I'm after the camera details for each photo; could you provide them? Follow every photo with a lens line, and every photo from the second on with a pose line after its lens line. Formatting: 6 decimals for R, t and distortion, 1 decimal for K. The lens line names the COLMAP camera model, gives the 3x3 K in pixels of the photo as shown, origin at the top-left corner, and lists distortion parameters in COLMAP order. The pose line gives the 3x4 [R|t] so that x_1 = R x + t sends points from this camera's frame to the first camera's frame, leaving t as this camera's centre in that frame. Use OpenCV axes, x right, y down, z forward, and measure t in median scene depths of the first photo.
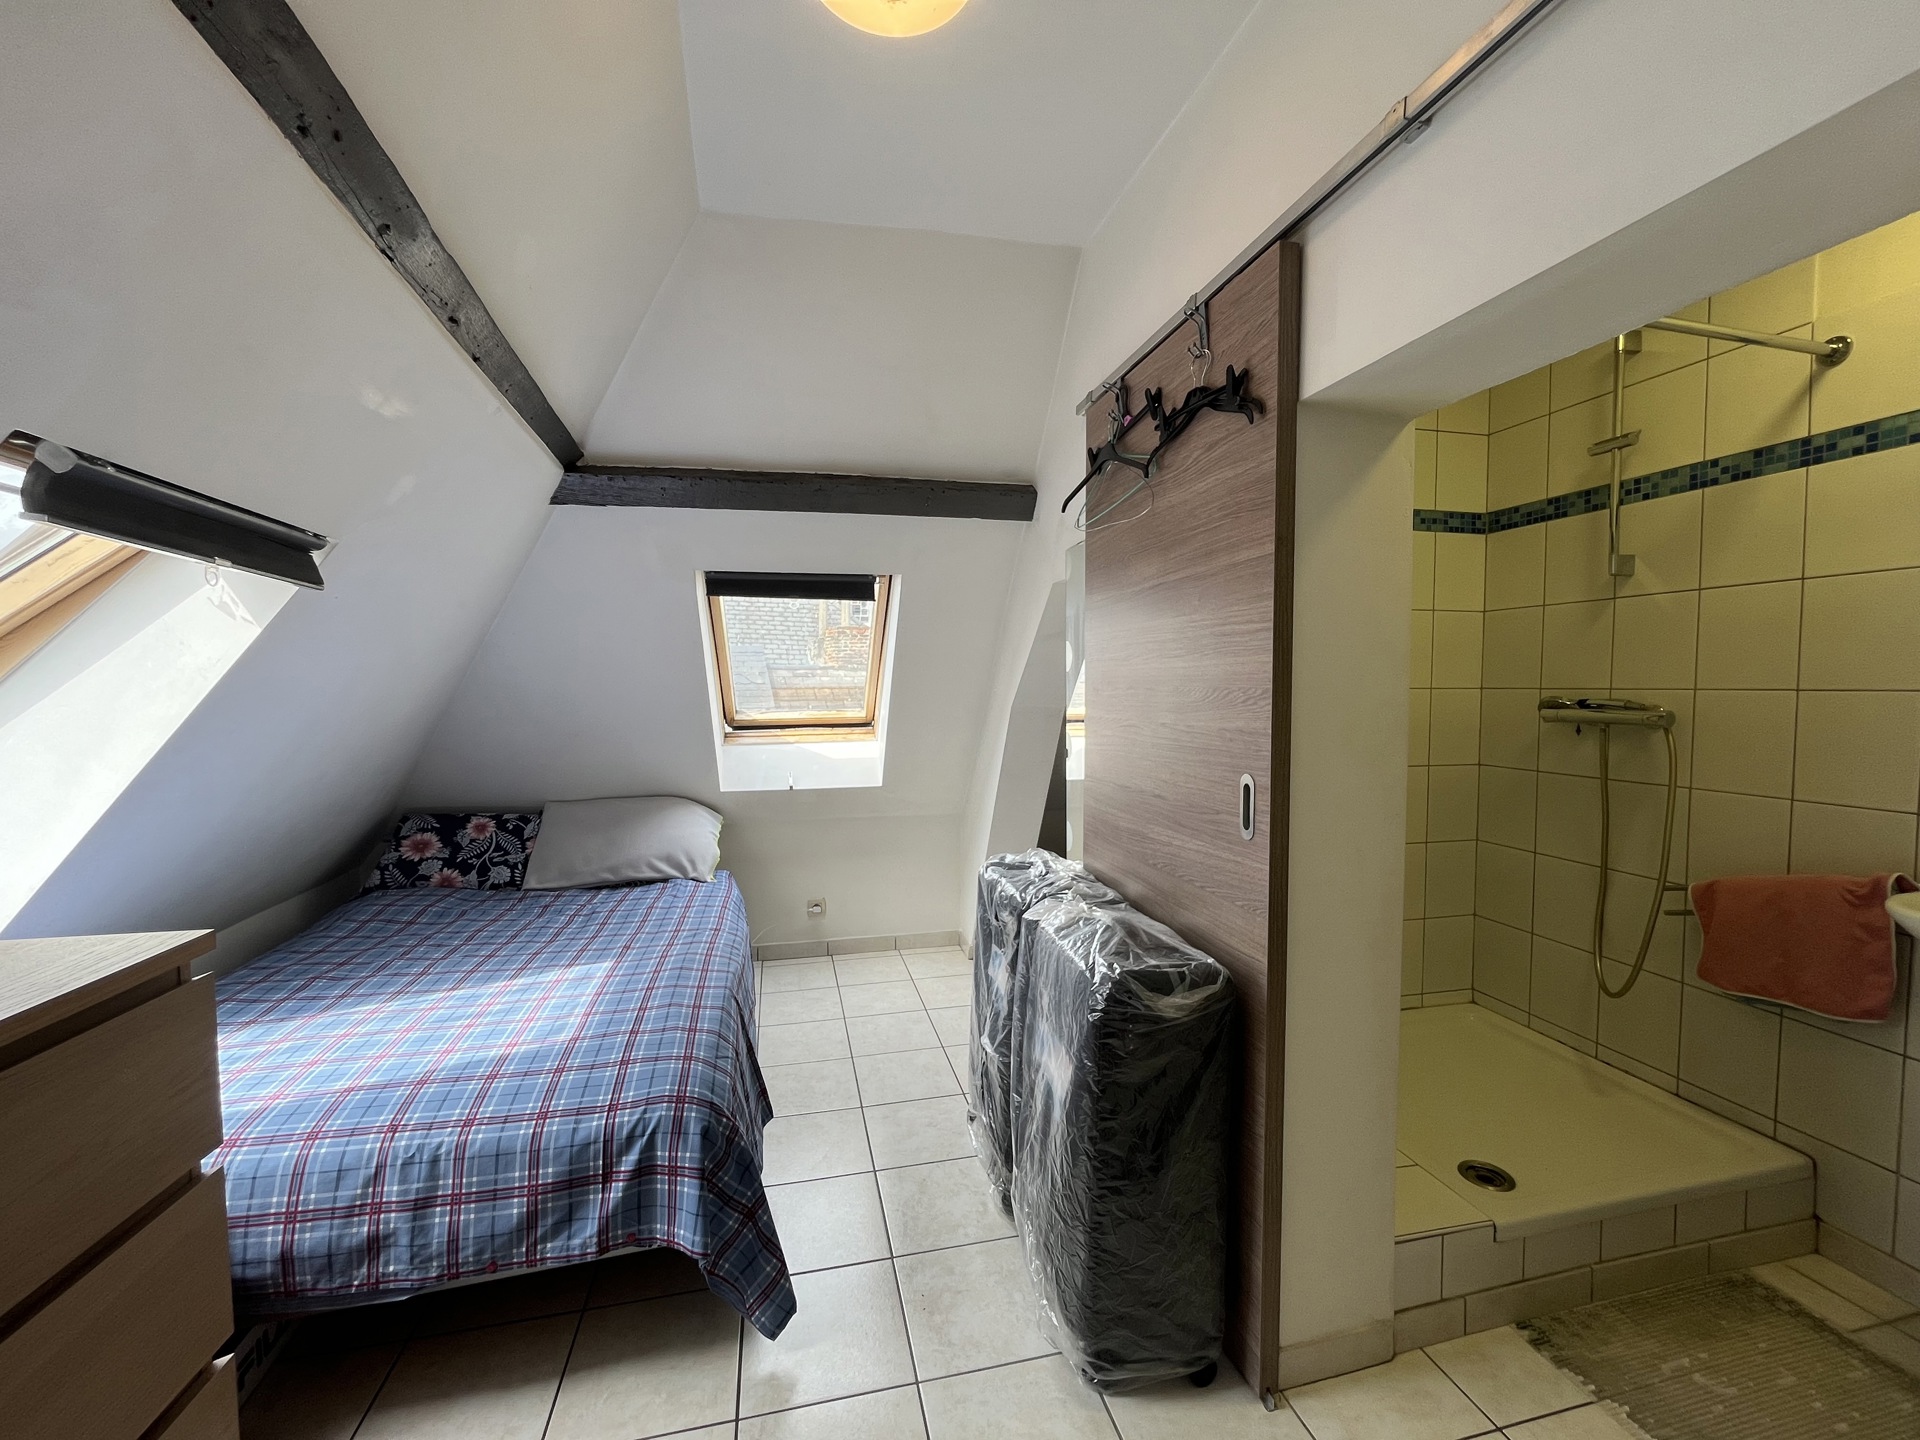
lens RADIAL K [[770.4, 0, 956.5], [0, 770.4, 719.2], [0, 0, 1]] dist [-0.004025, 0.000509]
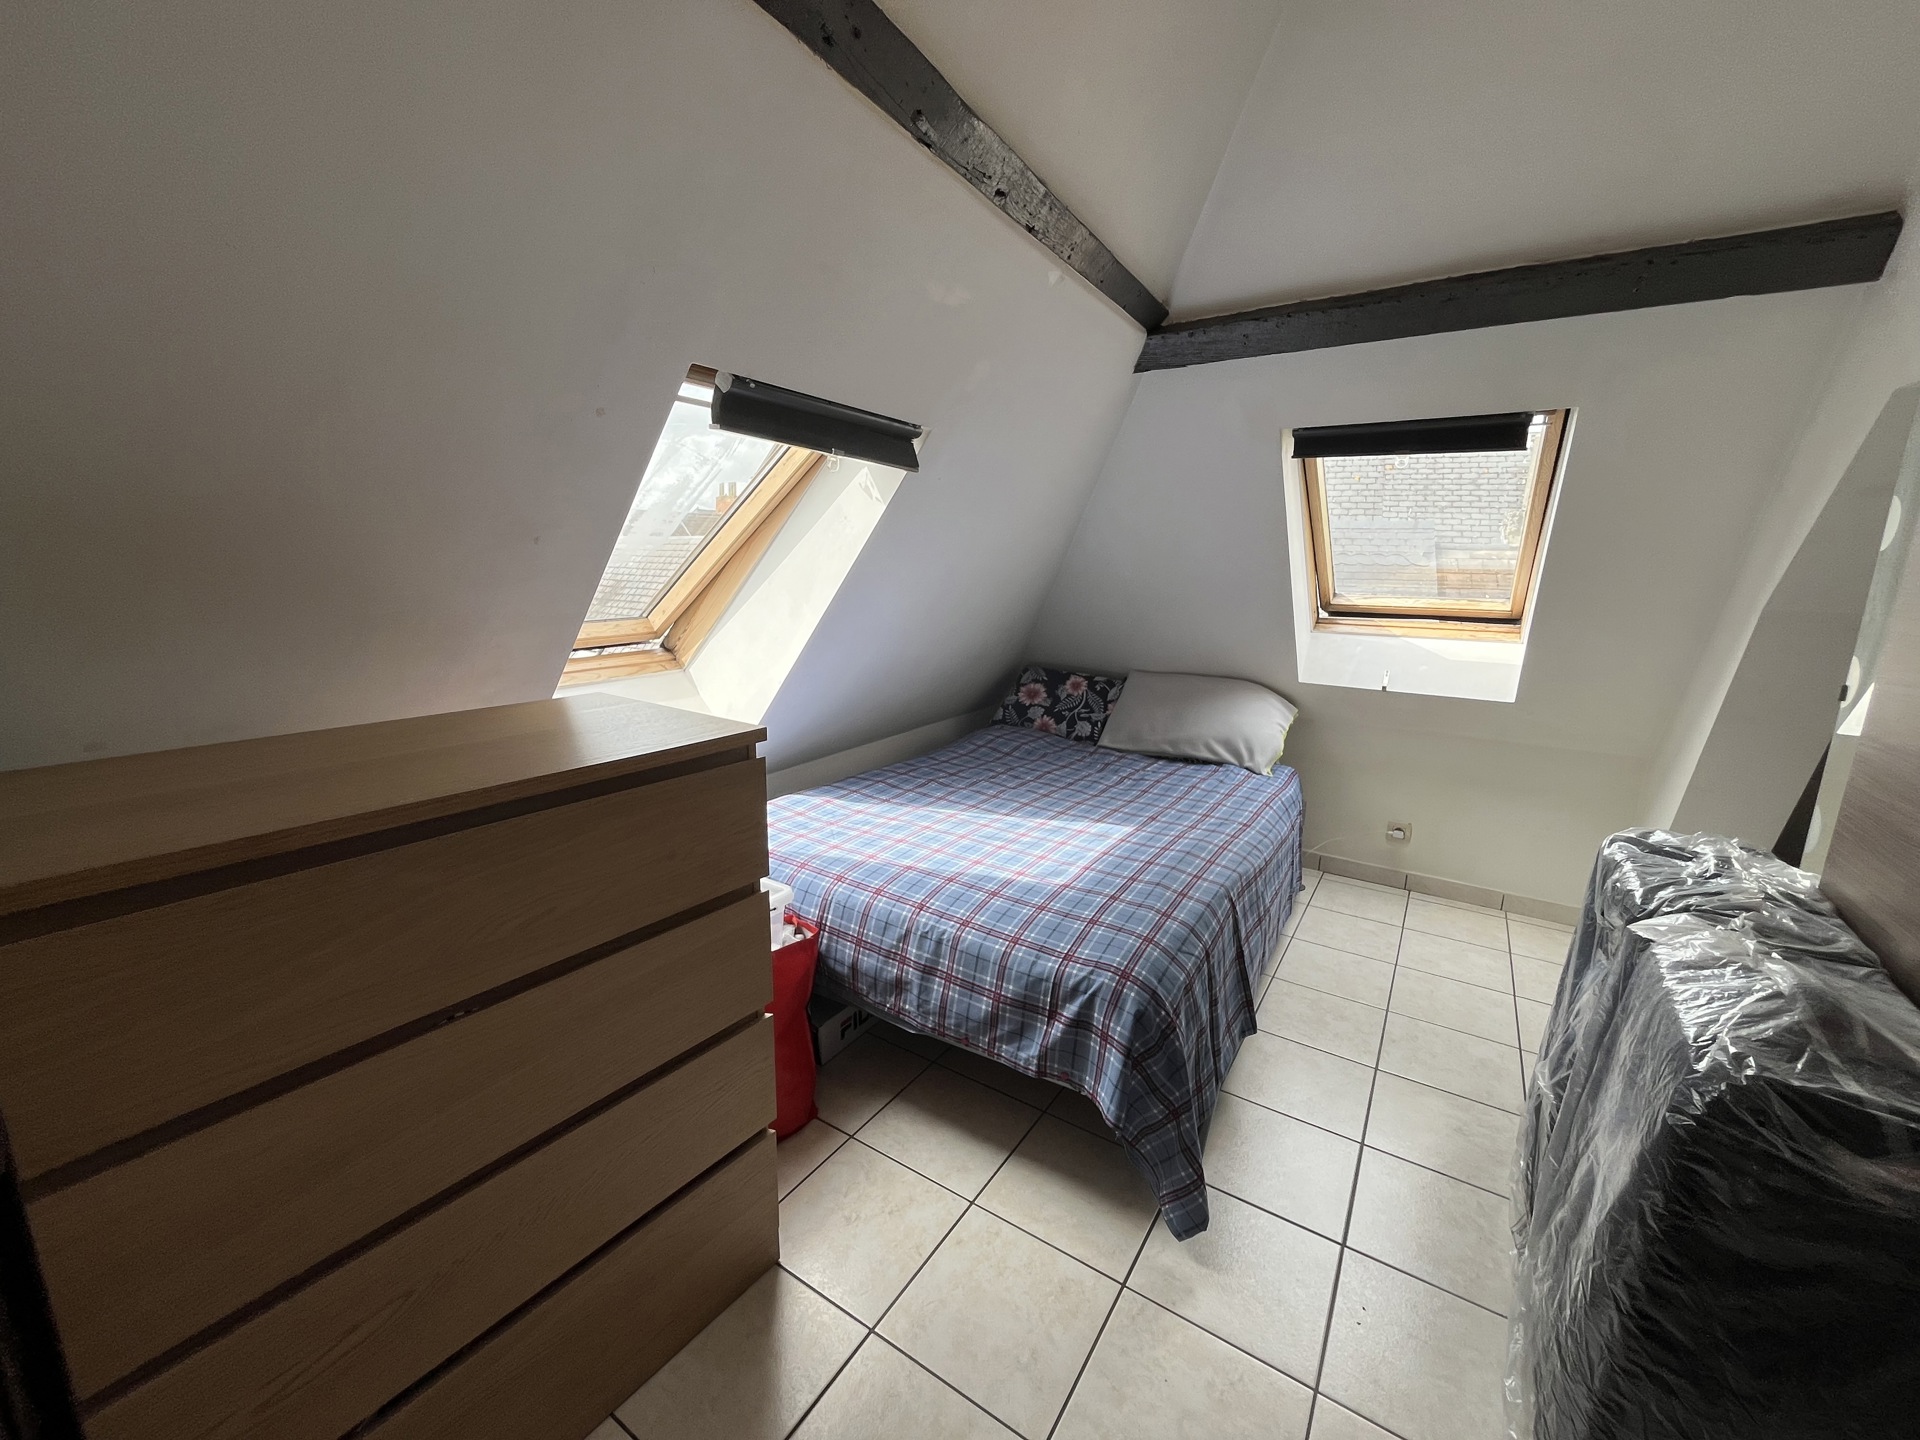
lens RADIAL K [[770.4, 0, 956.5], [0, 770.4, 719.2], [0, 0, 1]] dist [-0.004025, 0.000509]
pose [[0.690810, 0.165652, -0.703805, 0.110092], [-0.056241, 0.982763, 0.176107, -0.000839], [0.720846, -0.082074, 0.688219, 0.133999]]
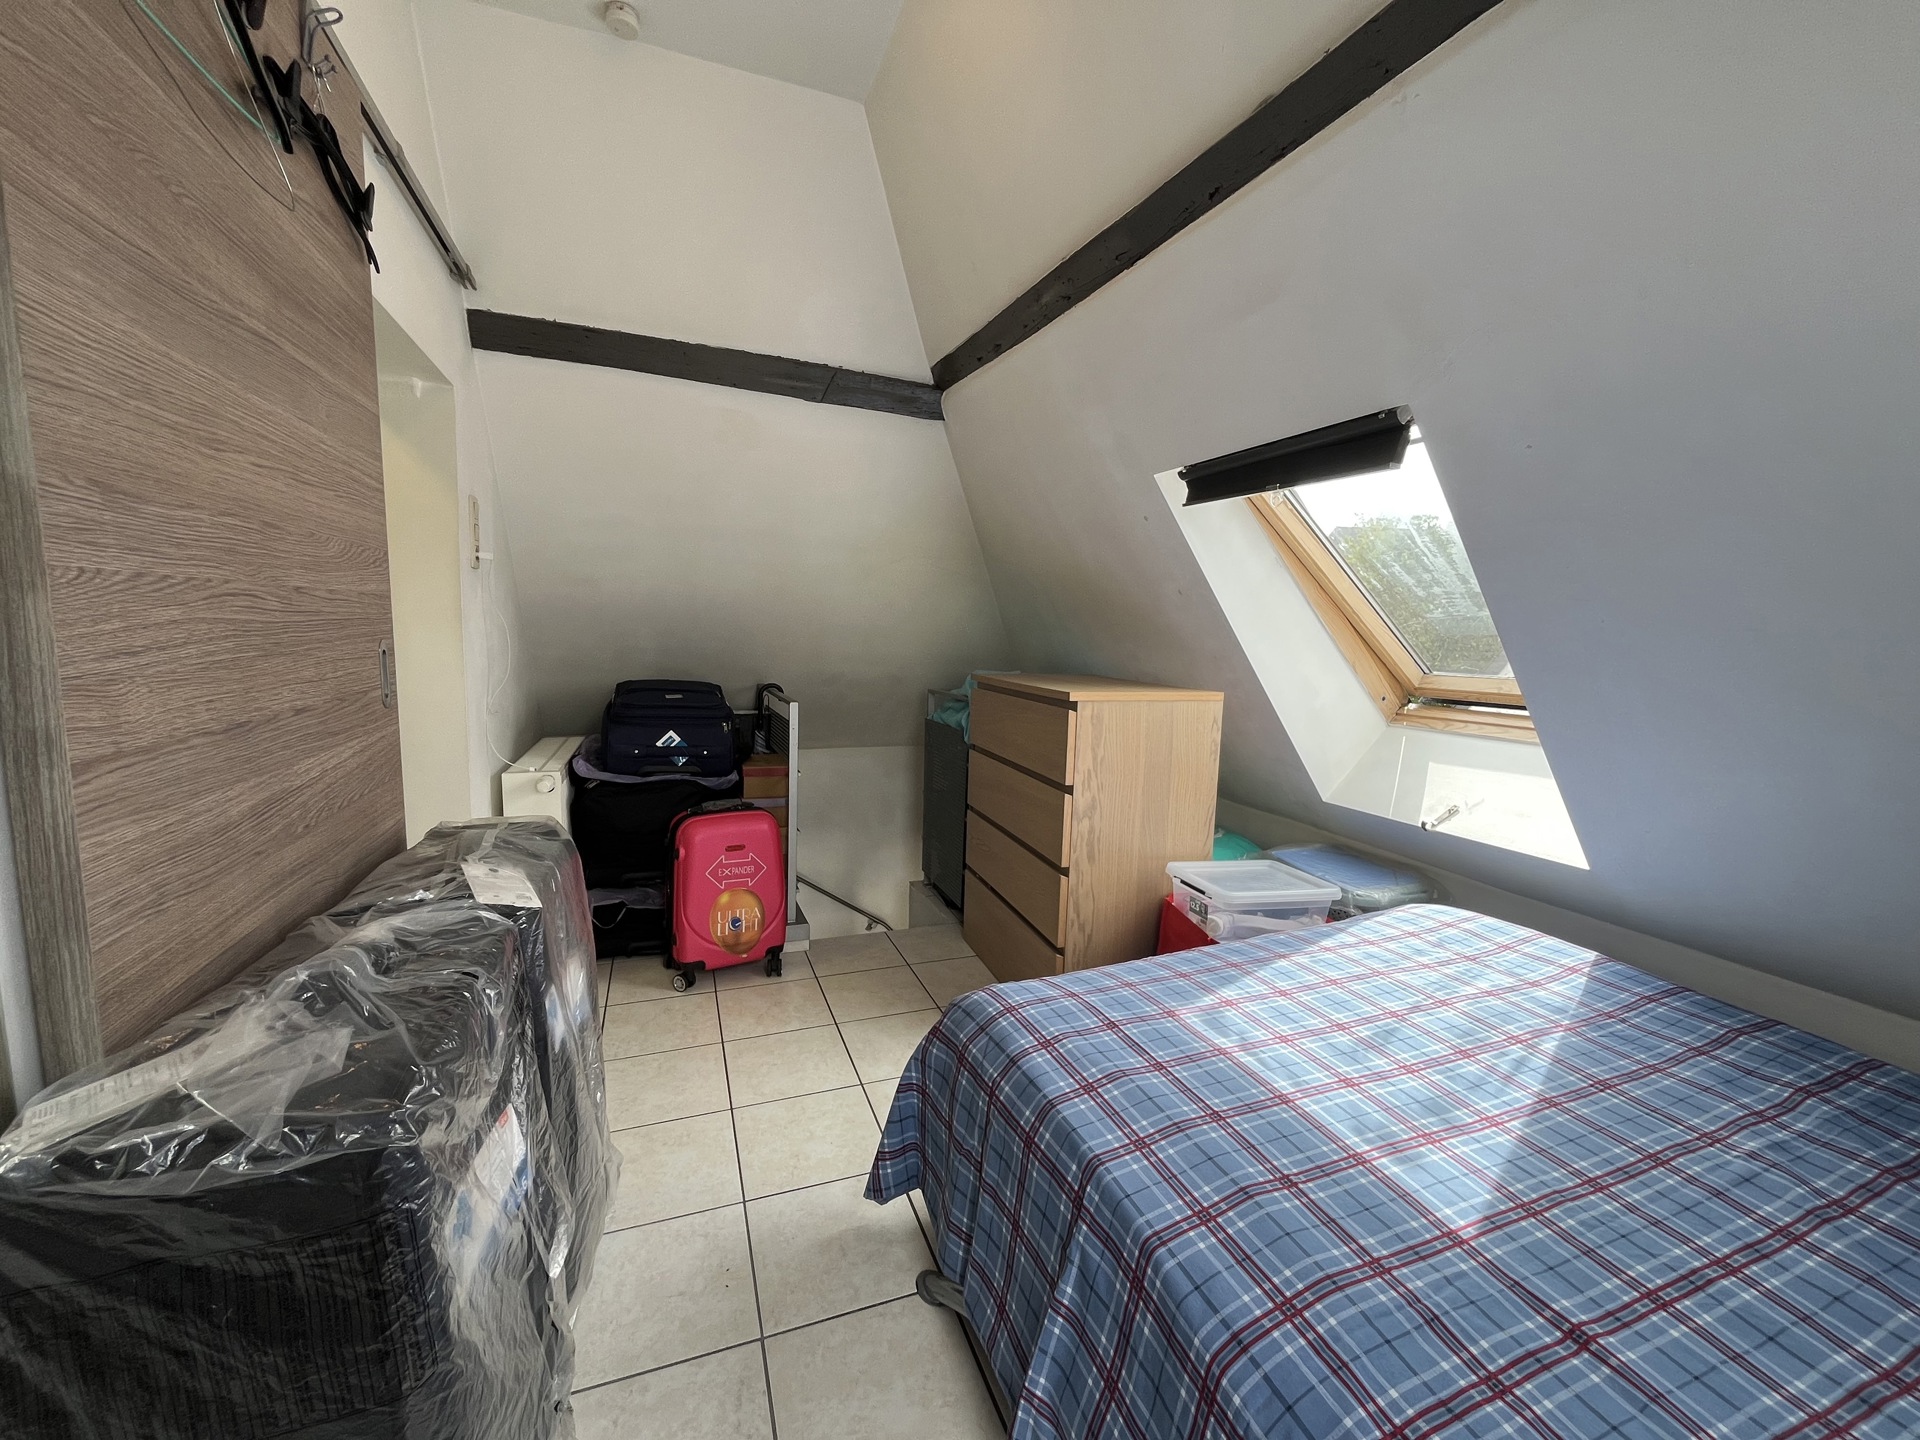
lens RADIAL K [[770.4, 0, 956.5], [0, 770.4, 719.2], [0, 0, 1]] dist [-0.004025, 0.000509]
pose [[-0.991002, -0.005908, -0.133720, -0.147237], [-0.028184, 0.985838, 0.165314, -0.007088], [0.130849, 0.167595, -0.977134, 1.466807]]
